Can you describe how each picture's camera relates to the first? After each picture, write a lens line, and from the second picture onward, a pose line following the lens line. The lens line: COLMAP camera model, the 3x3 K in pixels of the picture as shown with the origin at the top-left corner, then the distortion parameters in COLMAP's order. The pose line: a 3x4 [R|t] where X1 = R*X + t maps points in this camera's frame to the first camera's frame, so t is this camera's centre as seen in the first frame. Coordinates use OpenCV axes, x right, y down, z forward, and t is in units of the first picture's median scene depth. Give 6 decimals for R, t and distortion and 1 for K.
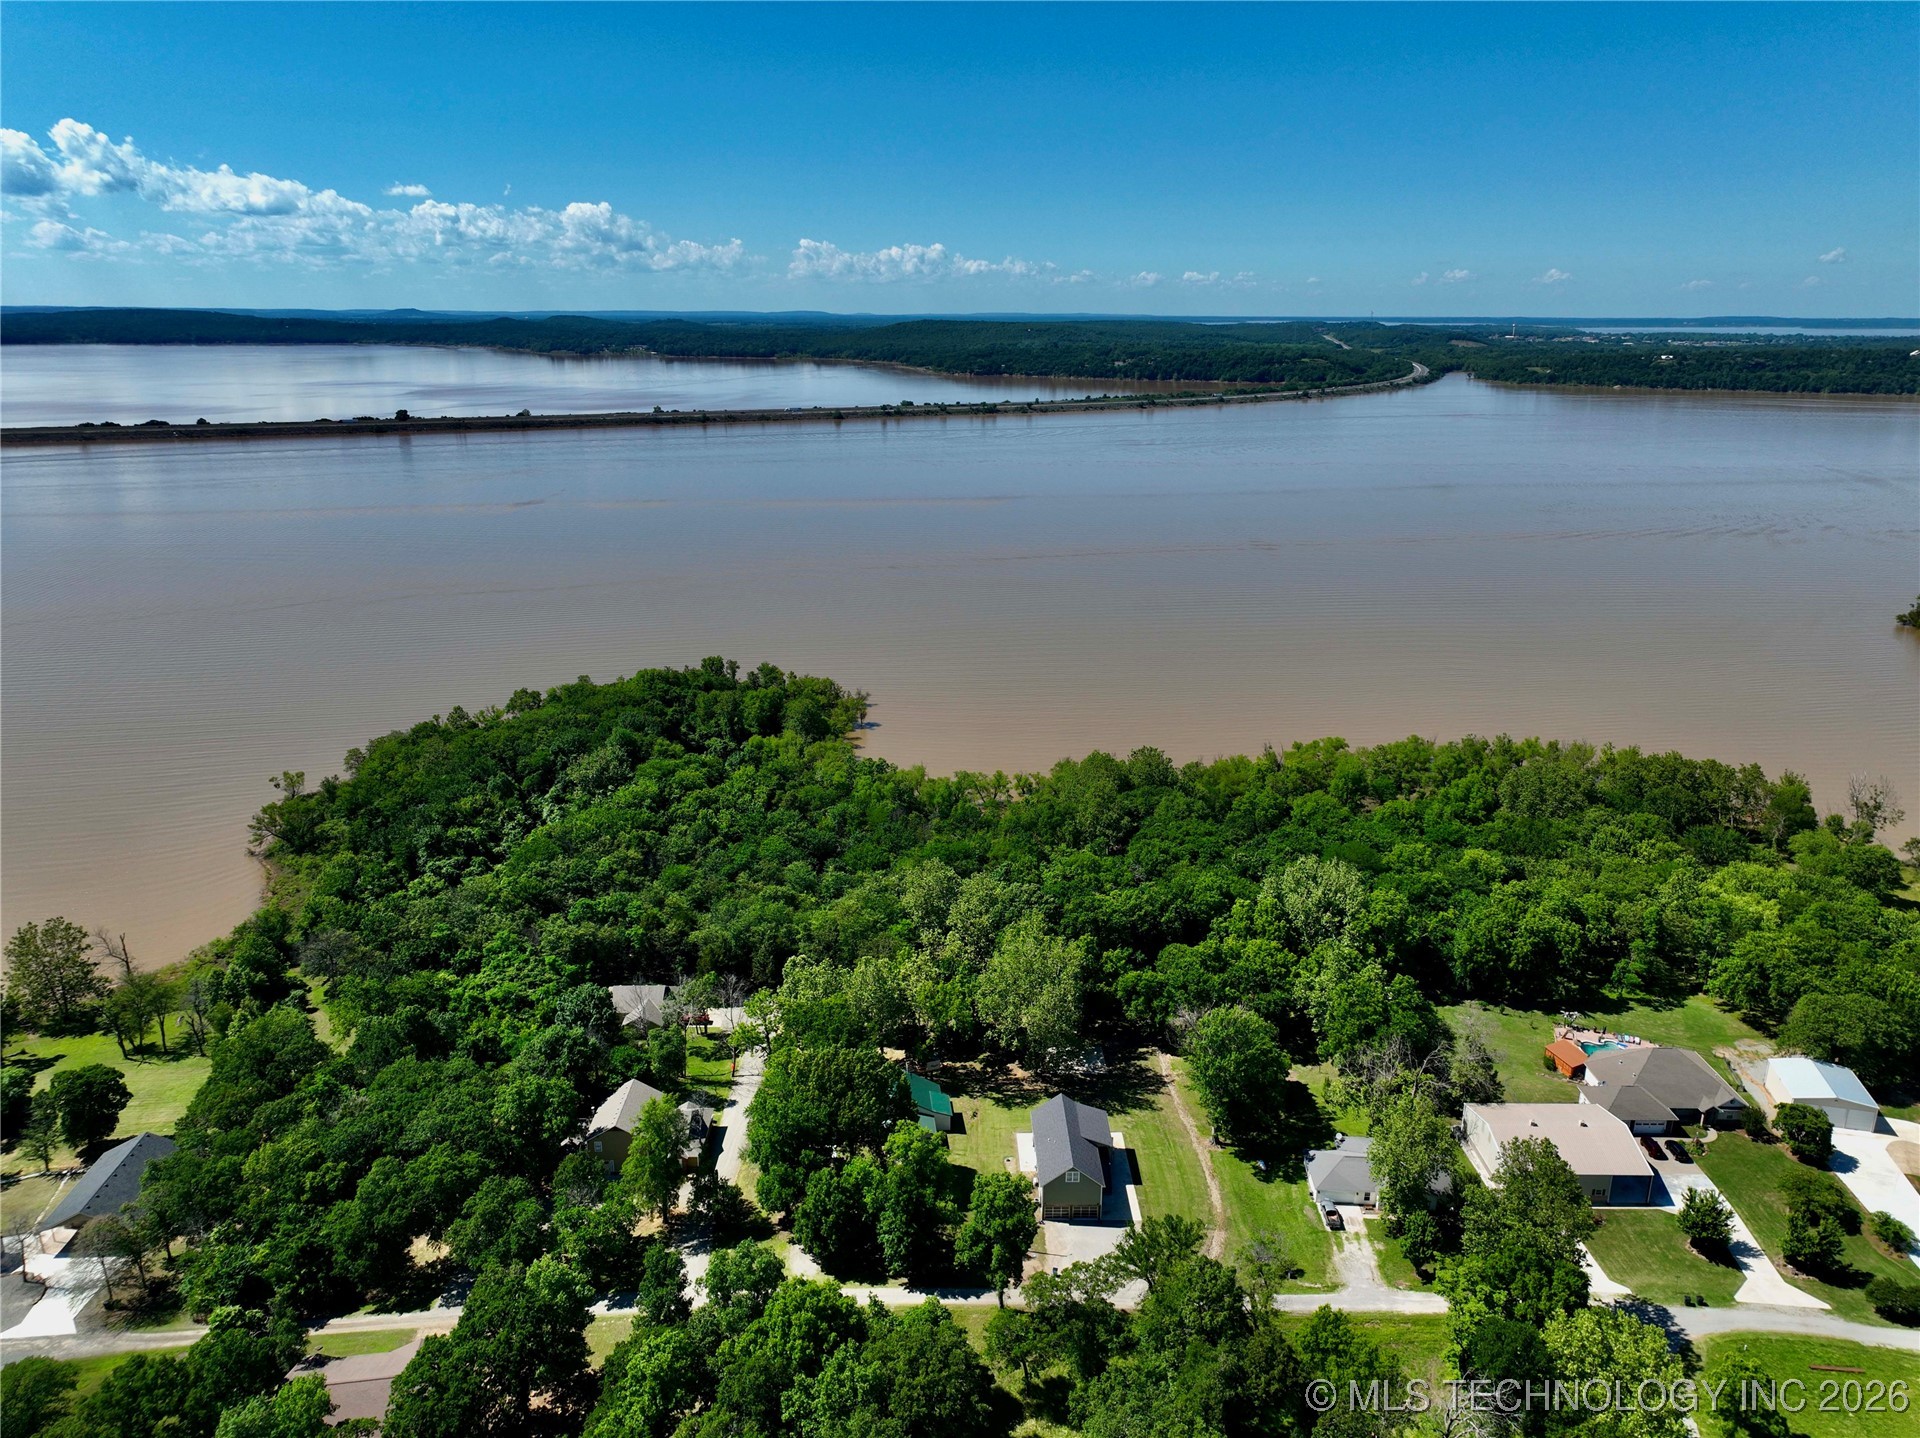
lens RADIAL K [[1351.4, 0, 955.4], [0, 1351.4, 721.5], [0, 0, 1]] dist [0.003651, 0.009027]
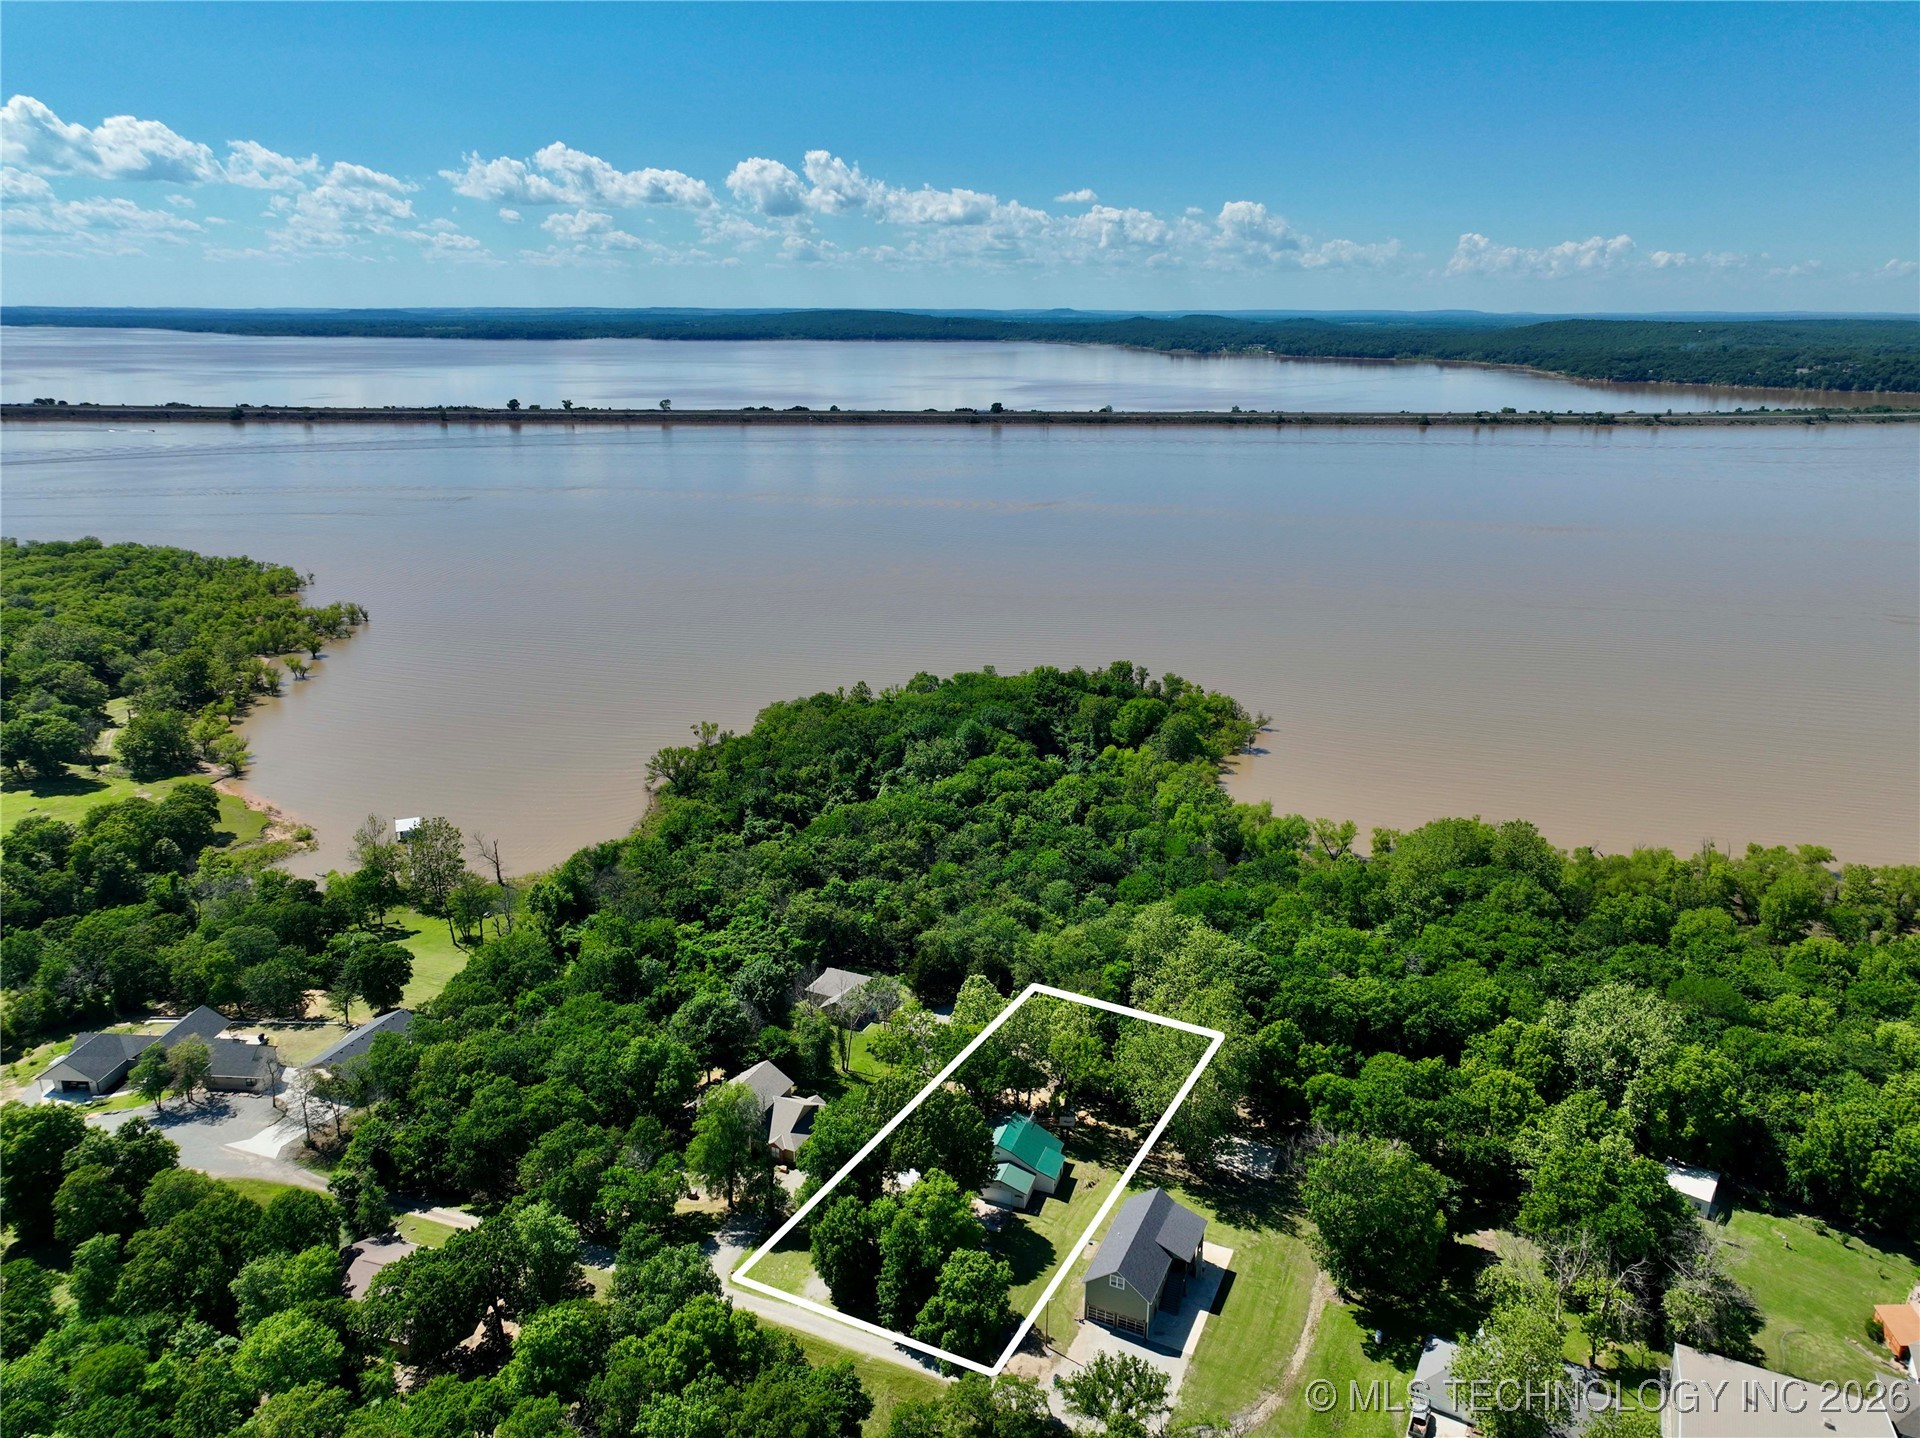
lens RADIAL K [[1351.4, 0, 955.4], [0, 1351.4, 721.5], [0, 0, 1]] dist [0.003651, 0.009027]
pose [[0.899848, 0.126761, -0.417379, 0.127821], [-0.126457, 0.991562, 0.028508, -0.016915], [0.417471, 0.027127, 0.908285, 0.054187]]
